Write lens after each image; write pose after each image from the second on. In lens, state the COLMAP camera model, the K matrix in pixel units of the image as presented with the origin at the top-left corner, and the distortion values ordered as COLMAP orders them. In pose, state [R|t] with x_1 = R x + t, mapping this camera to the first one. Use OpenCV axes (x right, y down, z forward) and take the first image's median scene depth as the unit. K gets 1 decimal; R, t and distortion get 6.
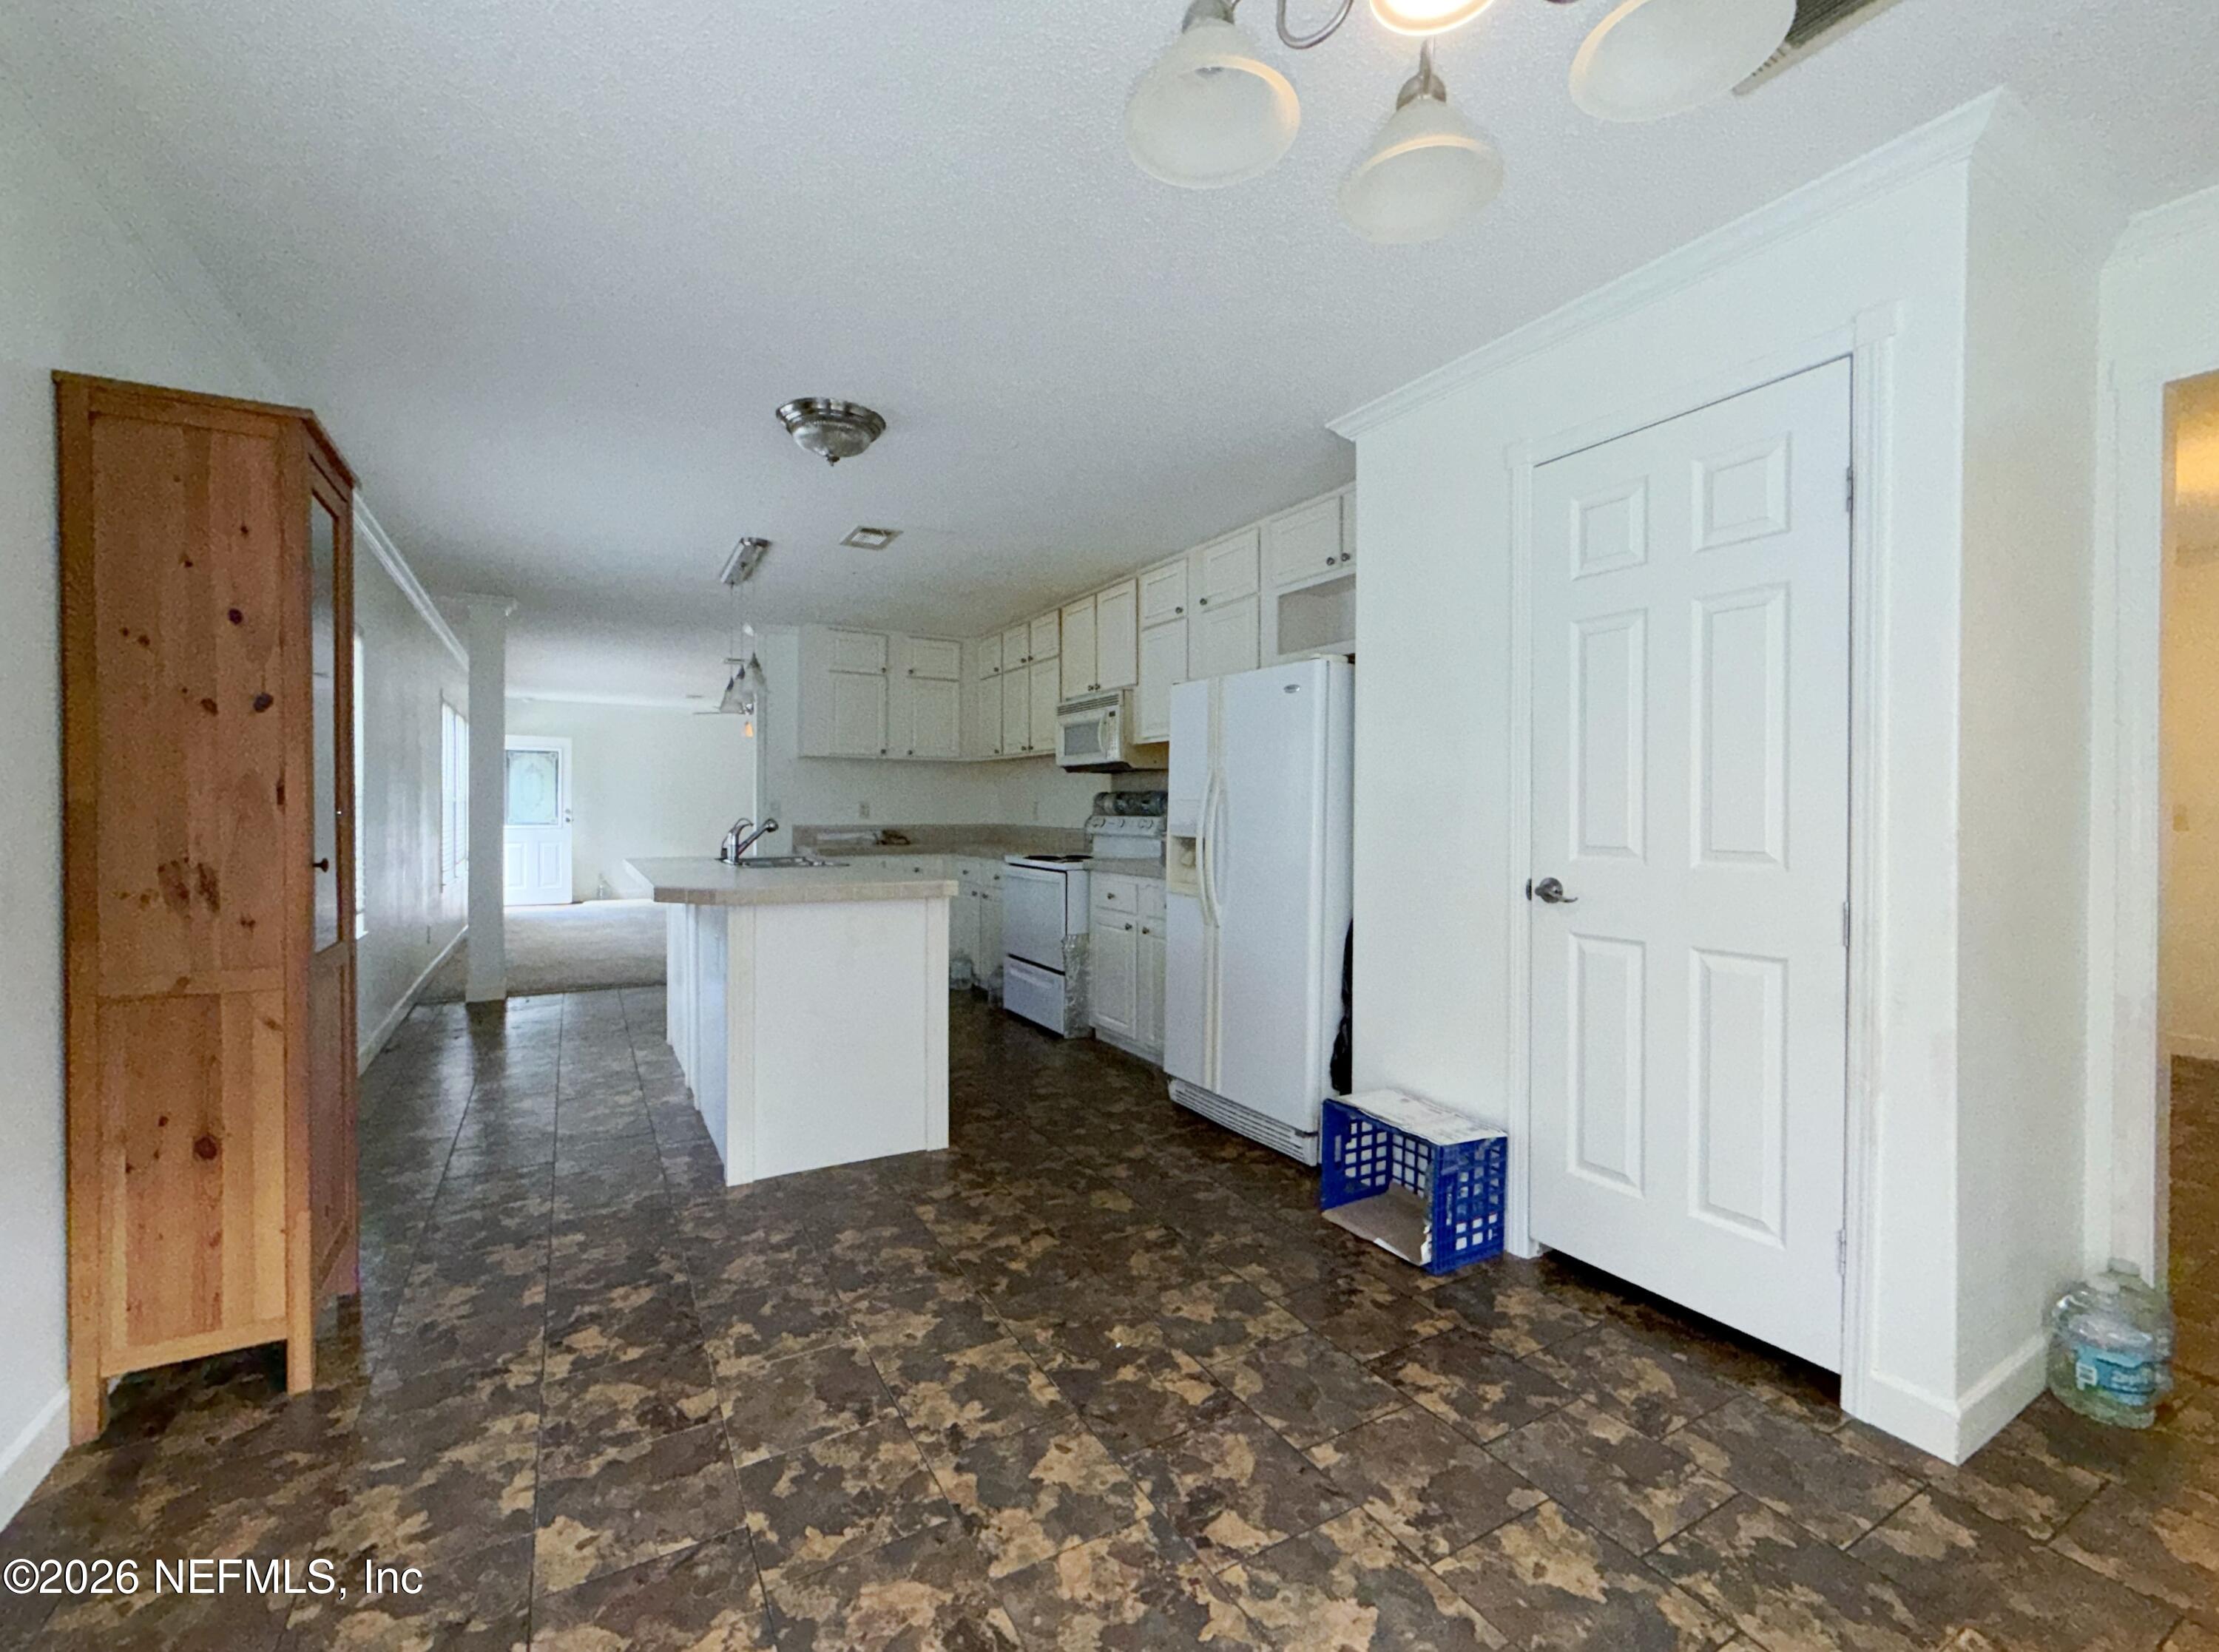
lens RADIAL K [[912.1, 0, 1109.5], [0, 912.1, 826.0], [0, 0, 1]] dist [-0.001792, -0.000208]
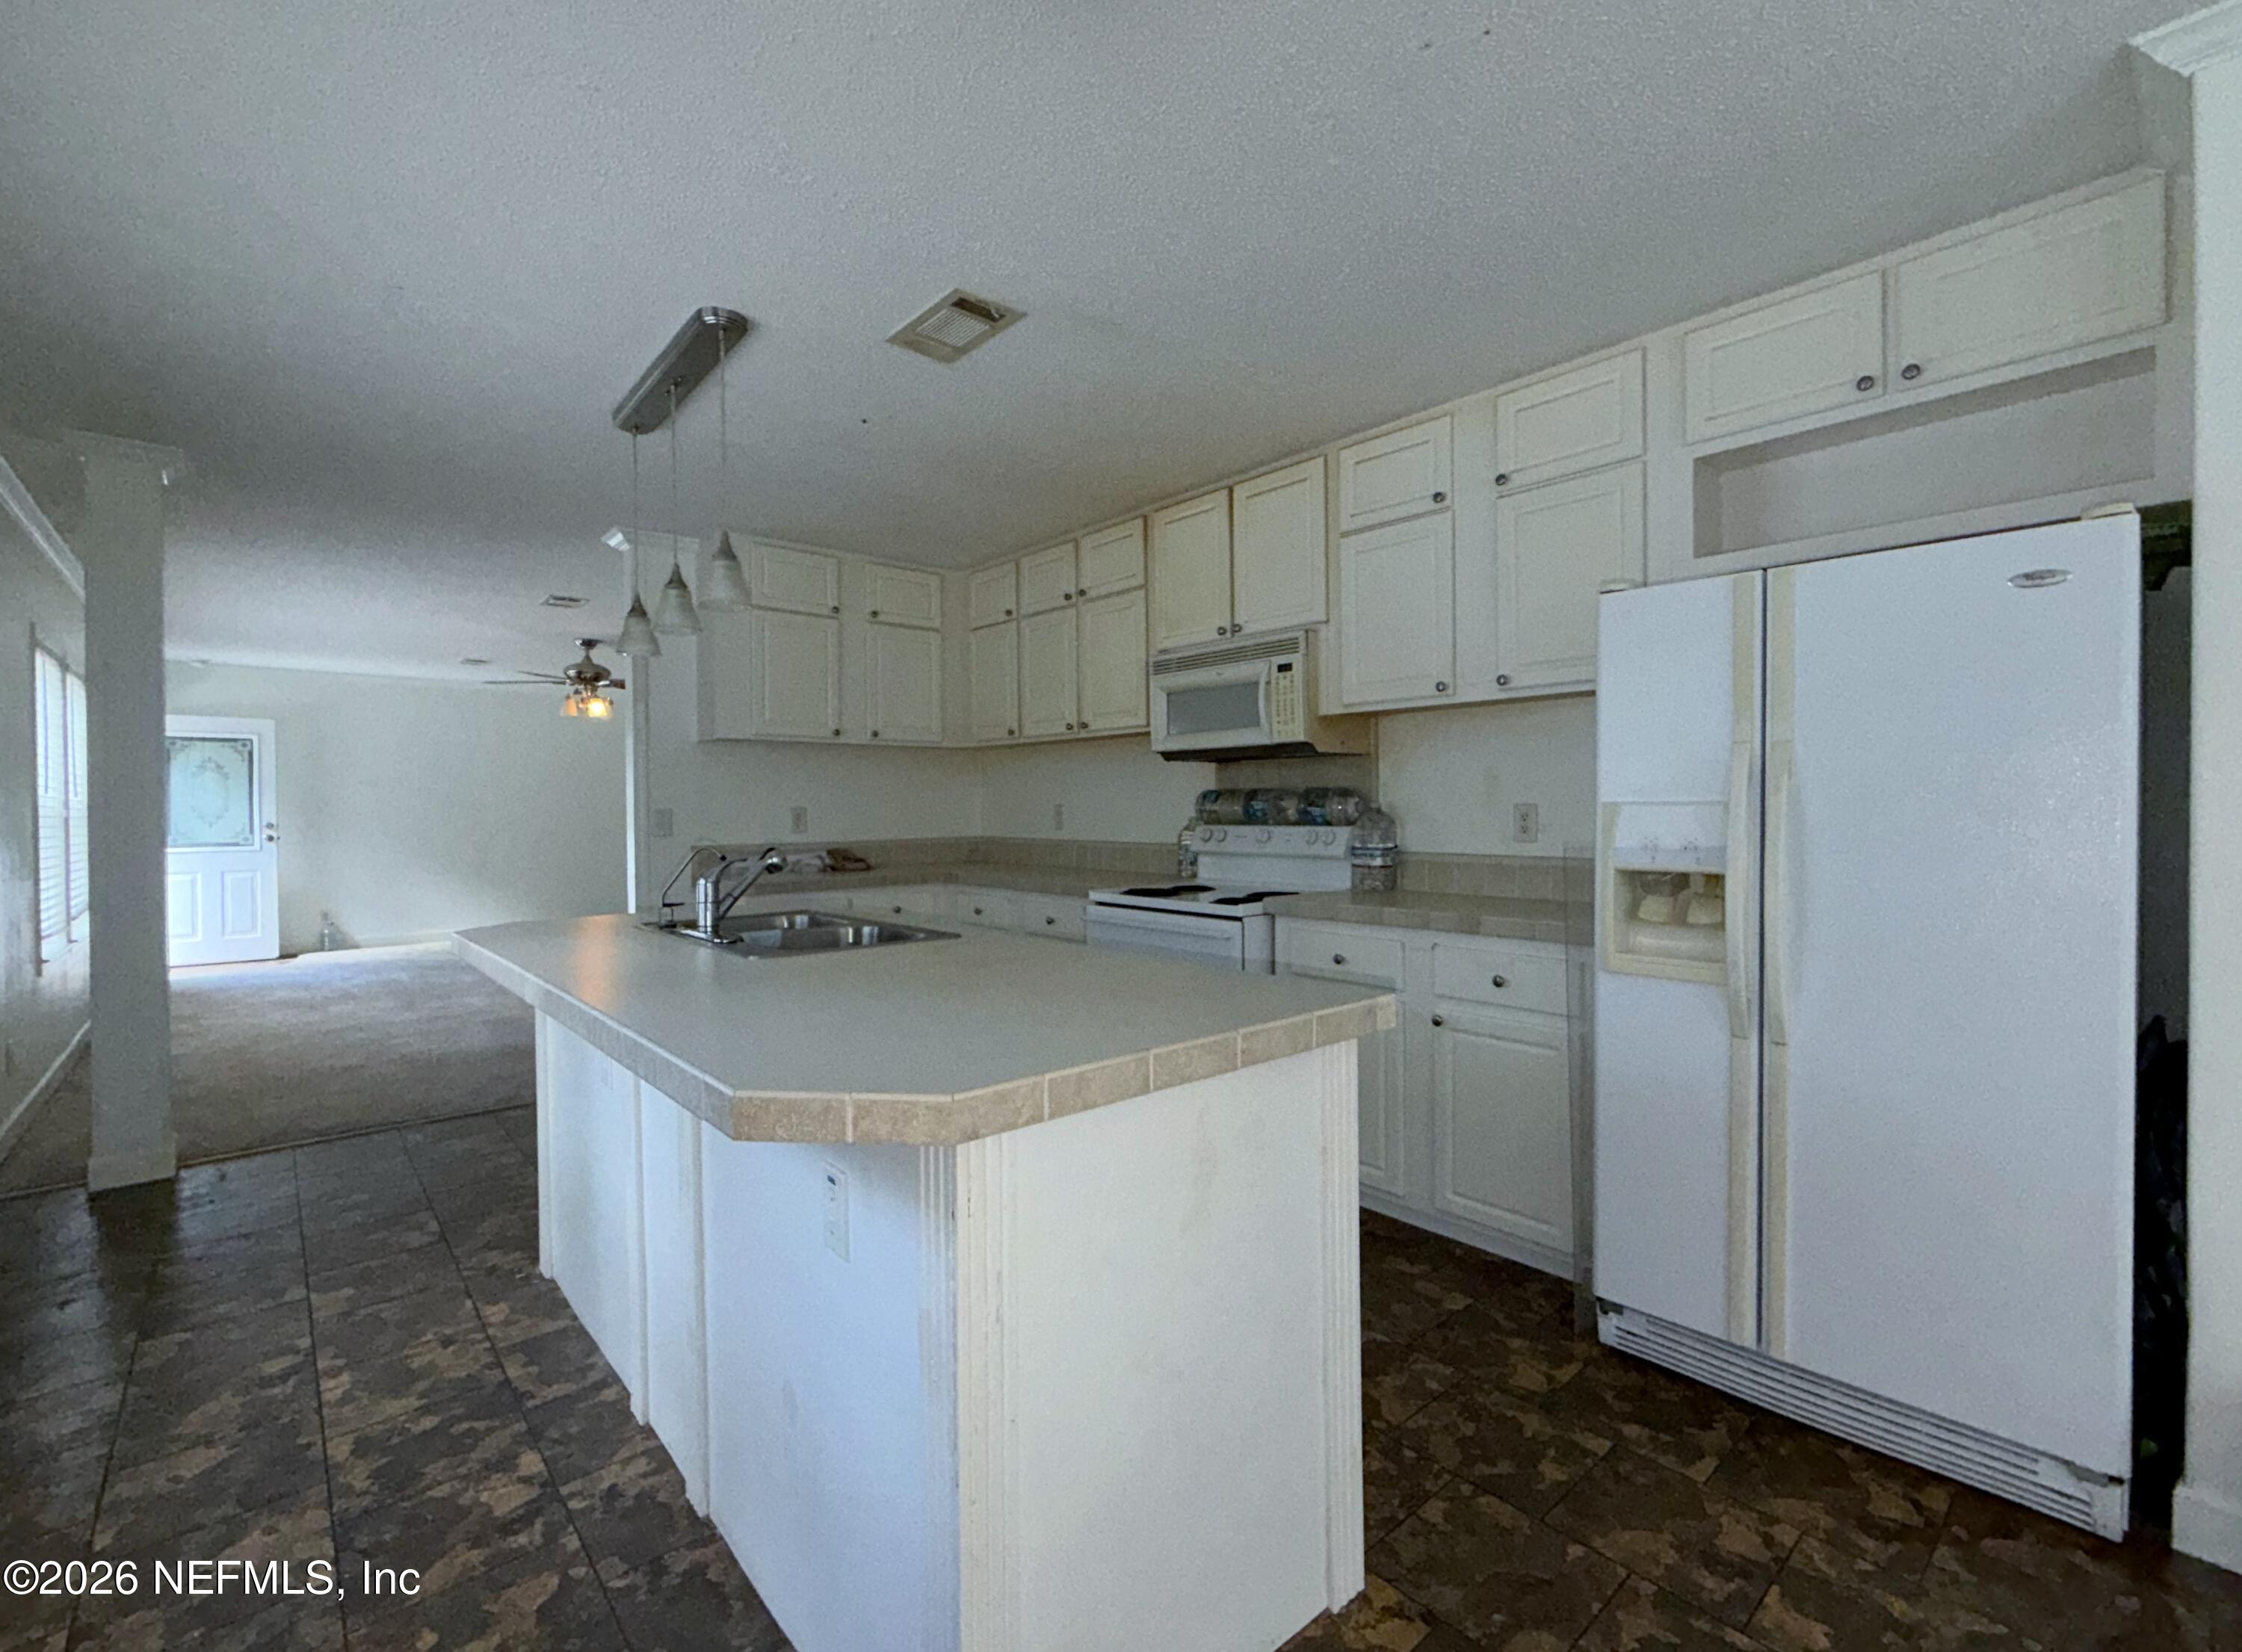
lens RADIAL K [[957.3, 0, 1121.0], [0, 957.3, 826.0], [0, 0, 1]] dist [-0.001522, 0.000512]
pose [[0.979497, -0.017498, 0.200698, -0.232246], [0.017241, 0.999847, 0.003028, -0.014937], [-0.200720, 0.000494, 0.979648, 0.343518]]
